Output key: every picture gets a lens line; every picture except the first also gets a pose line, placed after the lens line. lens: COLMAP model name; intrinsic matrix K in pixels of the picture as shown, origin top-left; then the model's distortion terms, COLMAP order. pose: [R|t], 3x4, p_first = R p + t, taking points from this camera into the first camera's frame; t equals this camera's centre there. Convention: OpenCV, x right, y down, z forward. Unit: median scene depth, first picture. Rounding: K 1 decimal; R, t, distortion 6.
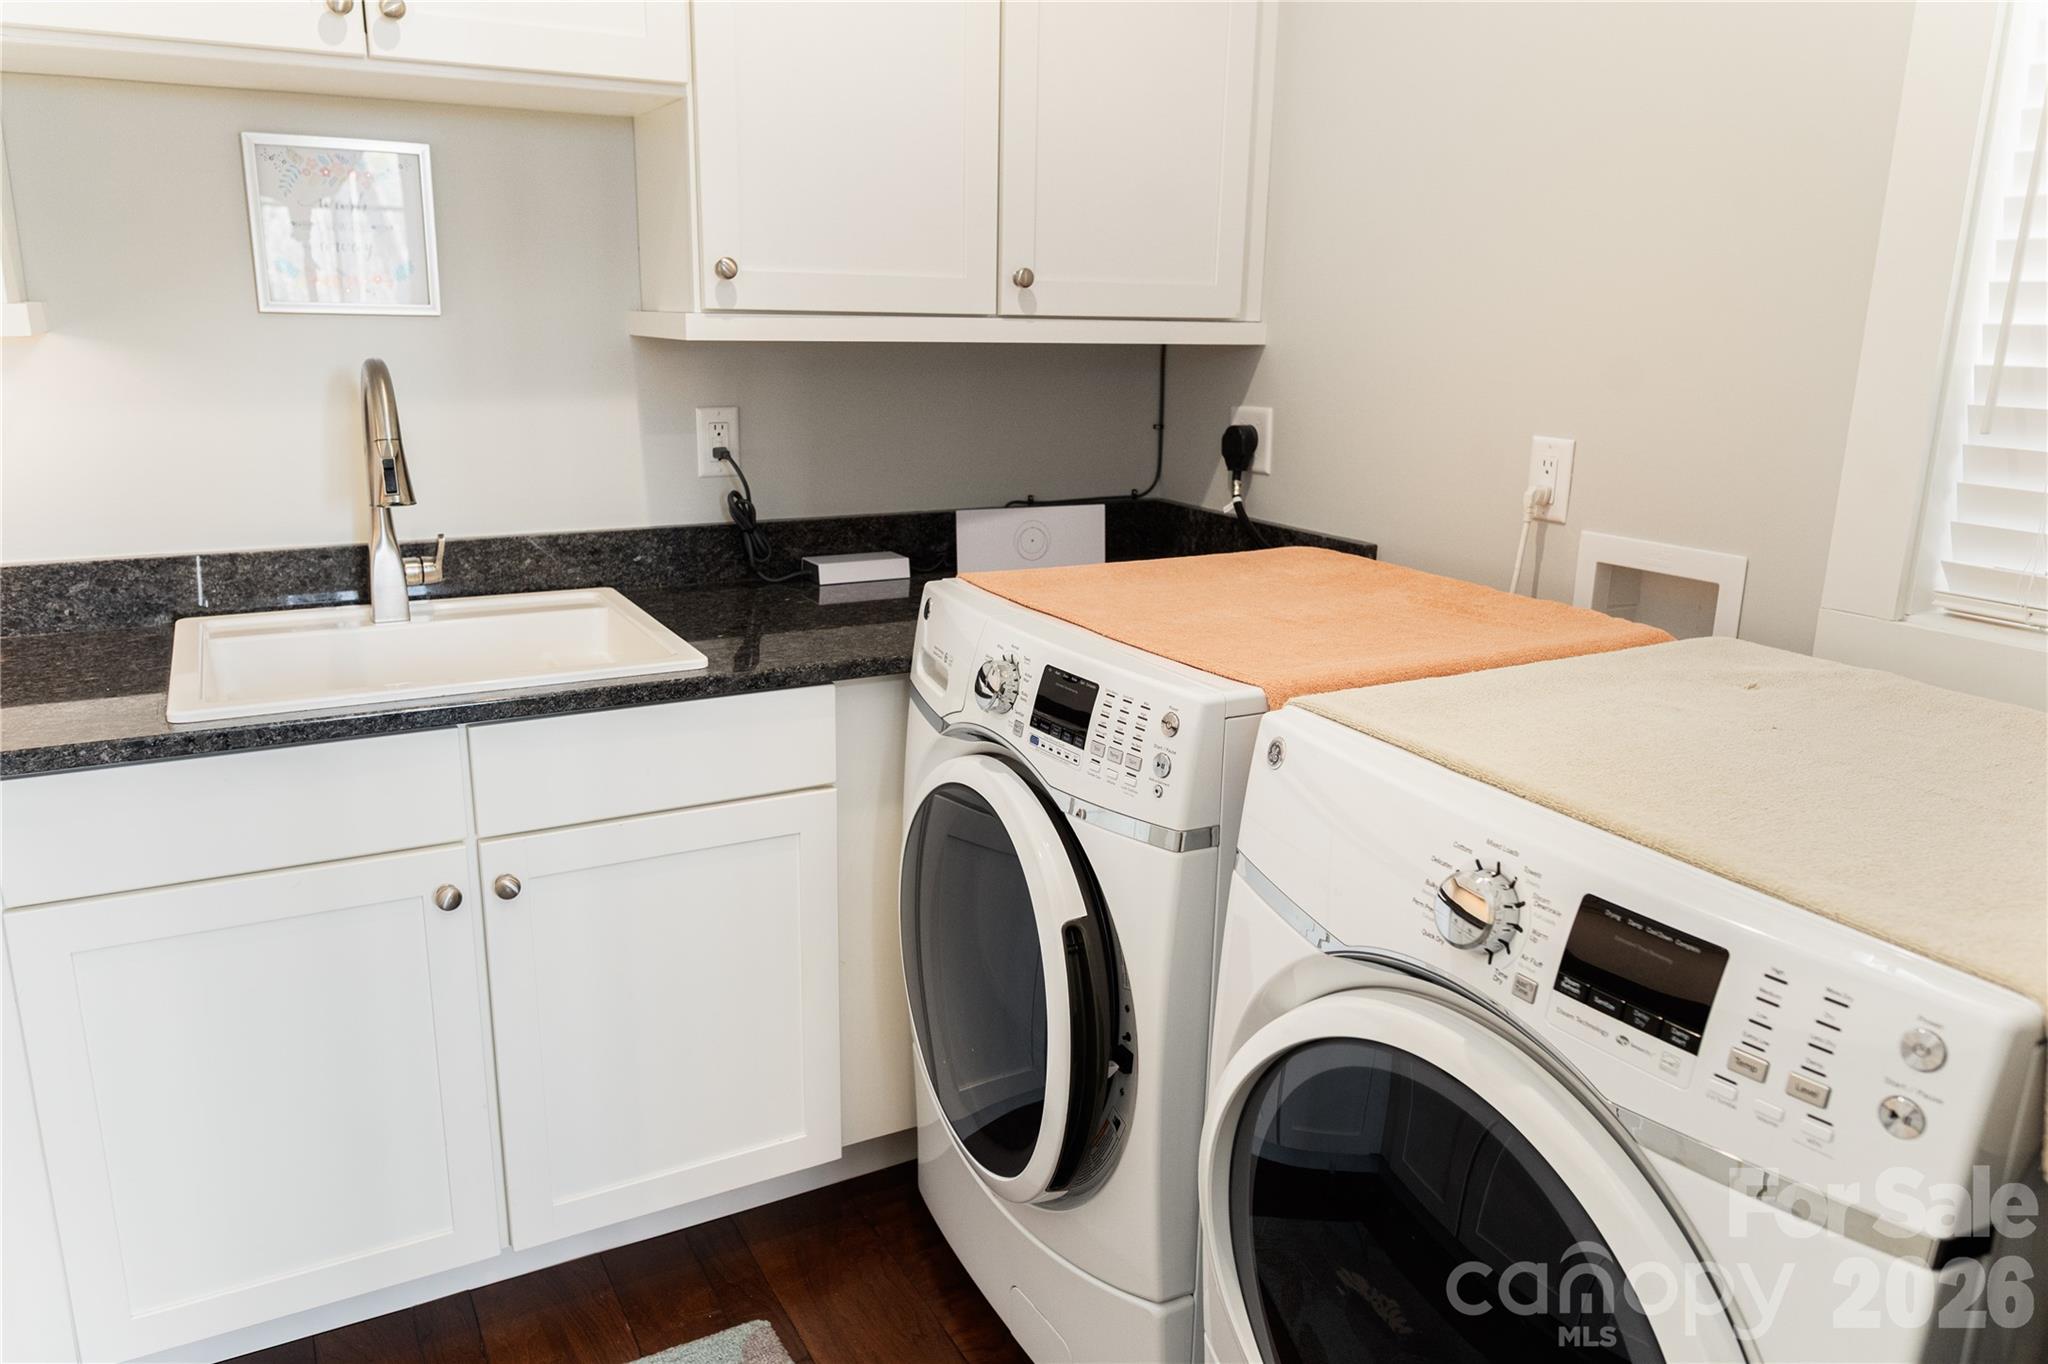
lens RADIAL K [[1446.6, 0, 1008.4], [0, 1446.6, 683.1], [0, 0, 1]] dist [0.001478, 0.004869]
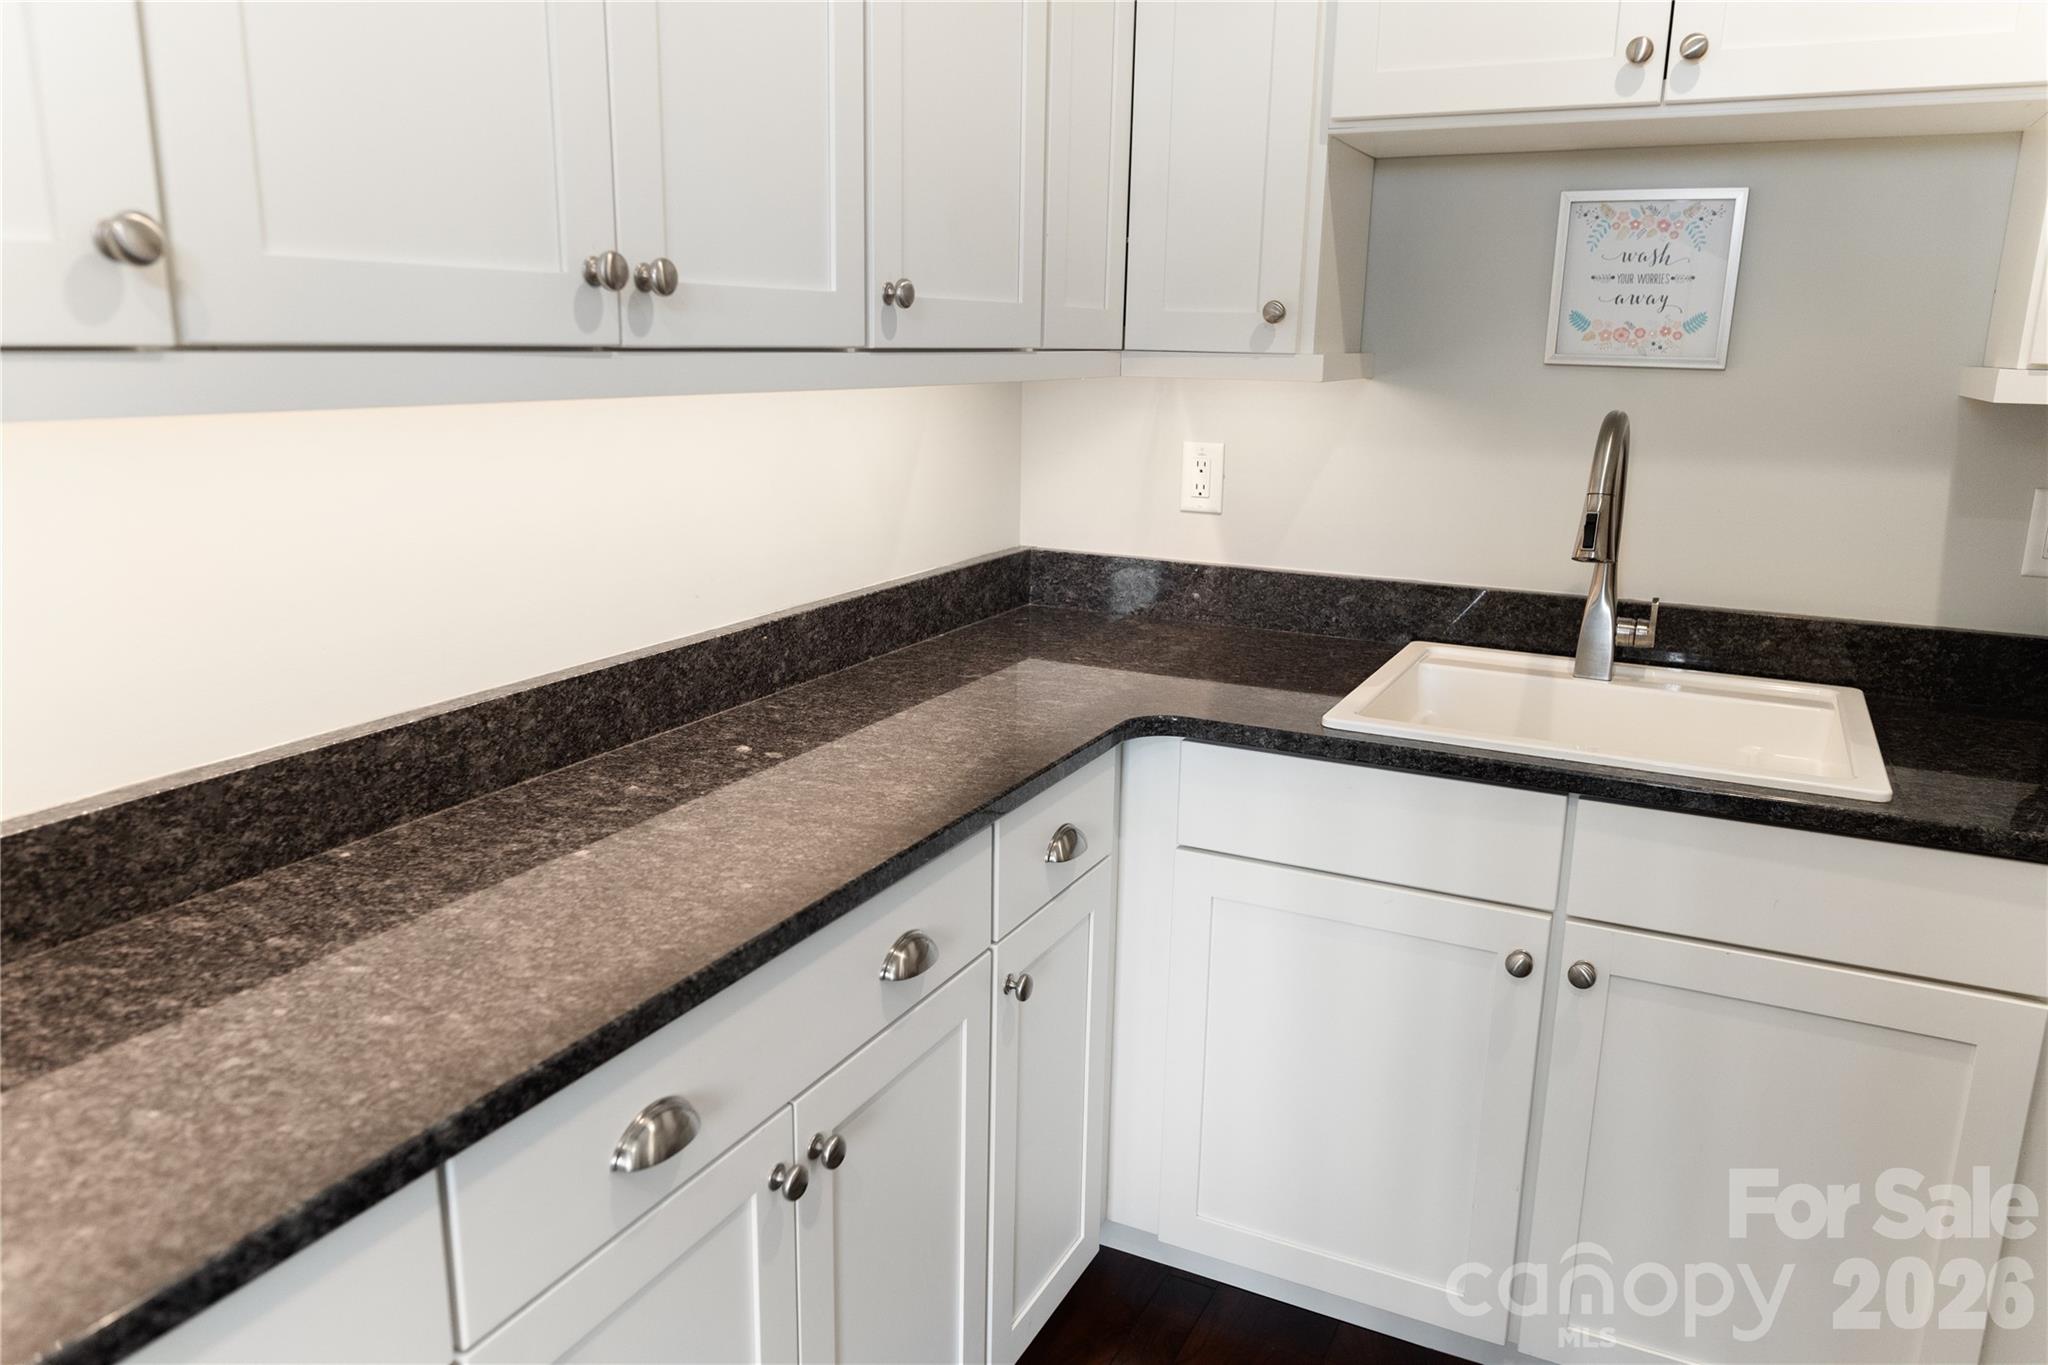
lens RADIAL K [[1446.6, 0, 1008.4], [0, 1446.6, 683.6], [0, 0, 1]] dist [0.001478, 0.004869]
pose [[0.569715, 0.186077, -0.800500, 0.137162], [-0.215979, 0.973693, 0.072624, -0.026407], [0.792955, 0.131516, 0.594917, 0.112258]]
